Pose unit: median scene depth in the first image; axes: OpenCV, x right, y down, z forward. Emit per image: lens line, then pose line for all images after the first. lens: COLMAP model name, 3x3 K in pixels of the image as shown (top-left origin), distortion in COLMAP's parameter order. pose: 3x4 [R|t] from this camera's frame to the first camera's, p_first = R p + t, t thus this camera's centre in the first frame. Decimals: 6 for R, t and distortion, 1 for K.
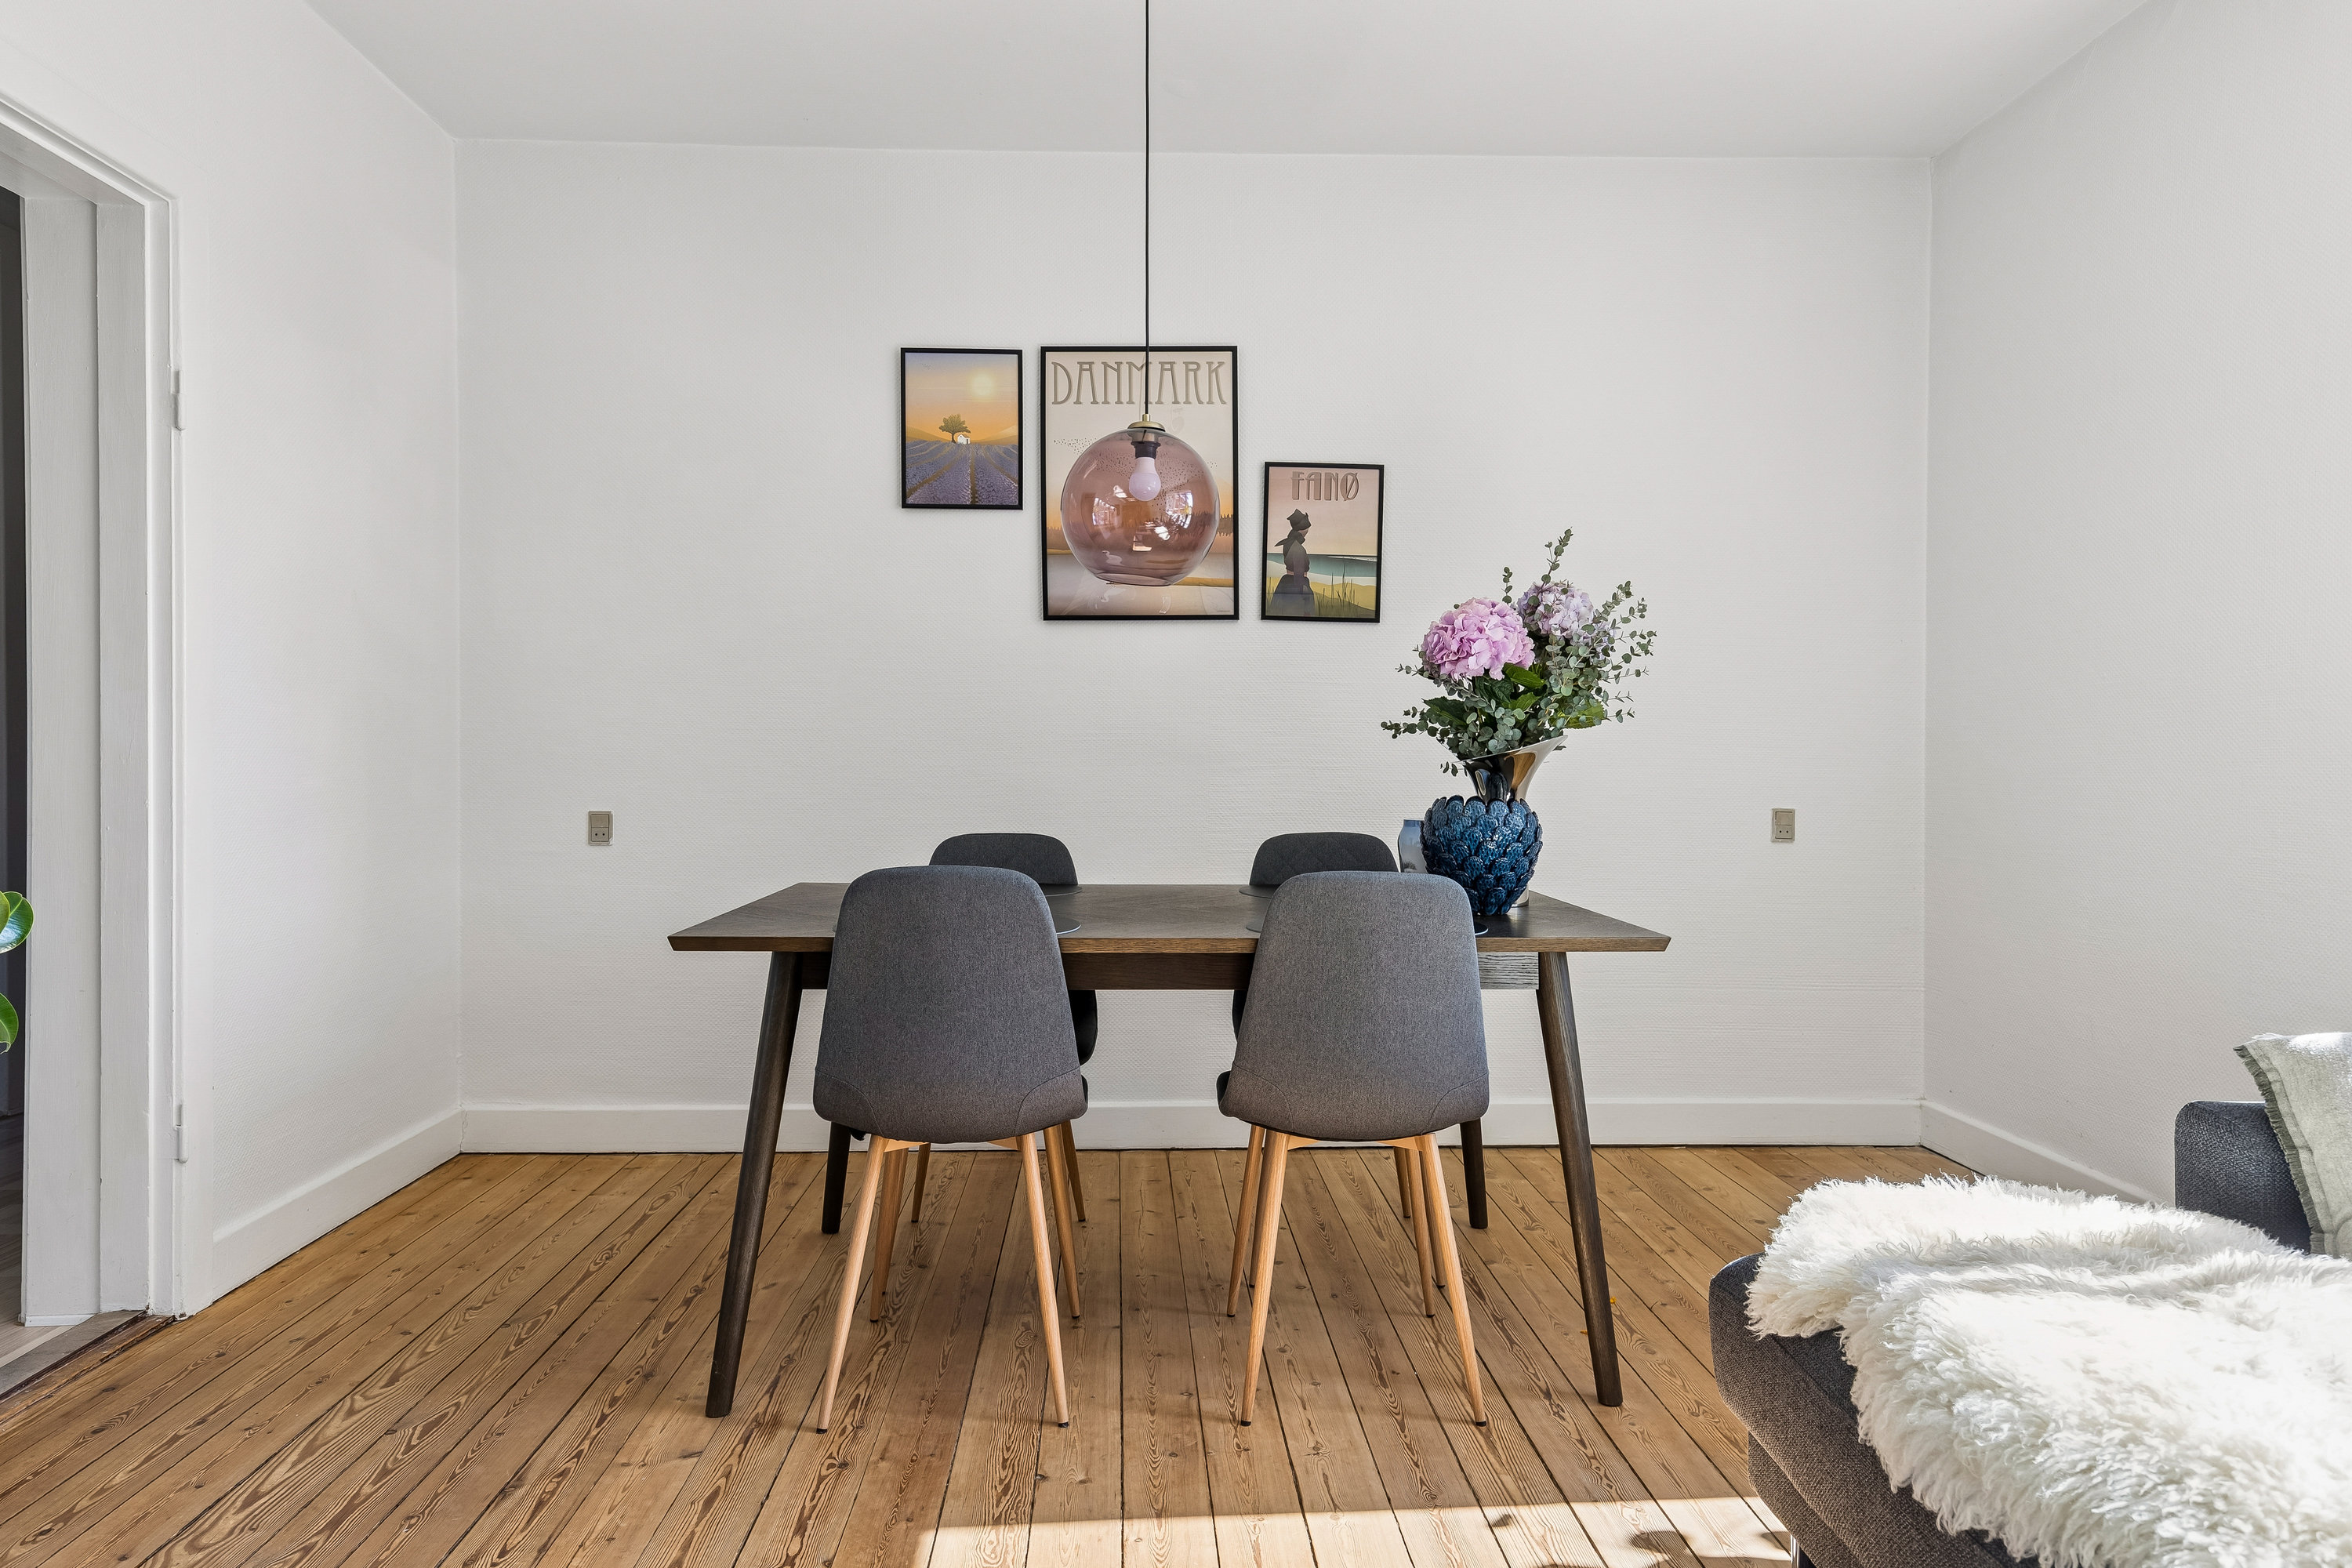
lens RADIAL K [[1451.6, 0, 1174.5], [0, 1451.6, 769.6], [0, 0, 1]] dist [0.020543, 0.003302]
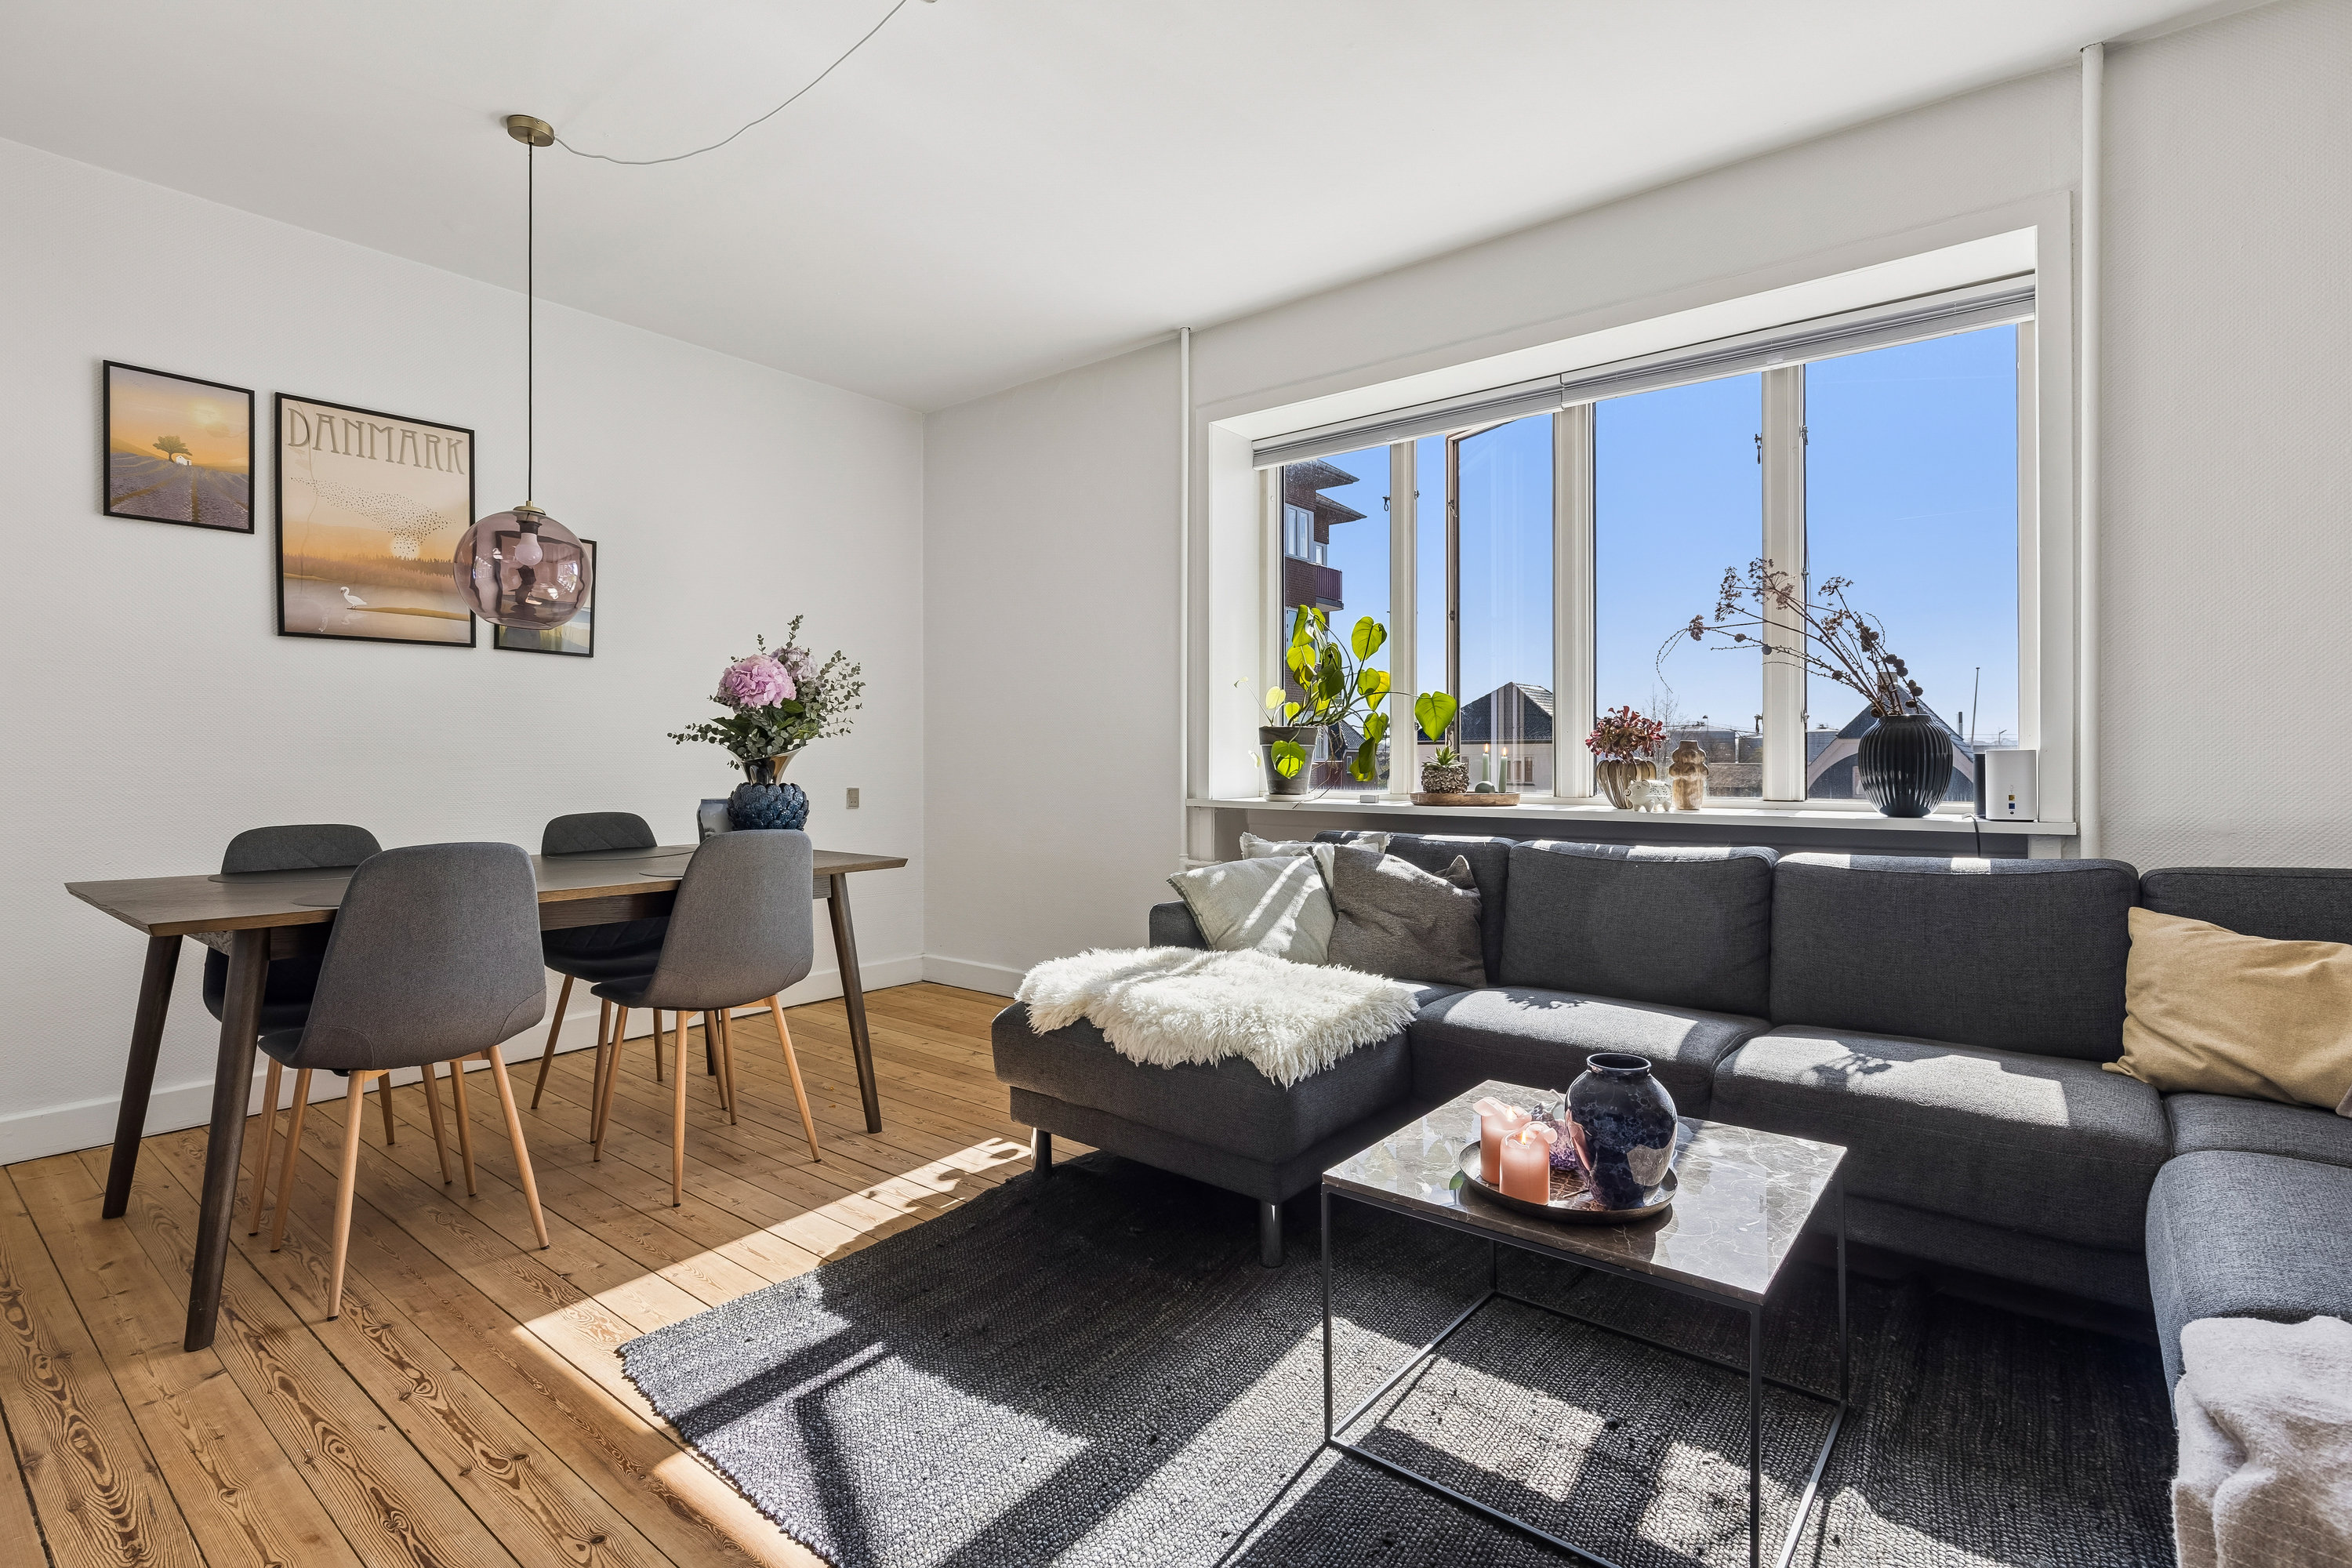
lens RADIAL K [[1121.9, 0, 1161.4], [0, 1121.9, 746.4], [0, 0, 1]] dist [-0.005585, -0.002158]
pose [[0.646704, 0.003992, 0.762731, -0.438039], [0.008275, 0.999891, -0.012249, -0.001870], [-0.762696, 0.014233, 0.646600, -0.106109]]
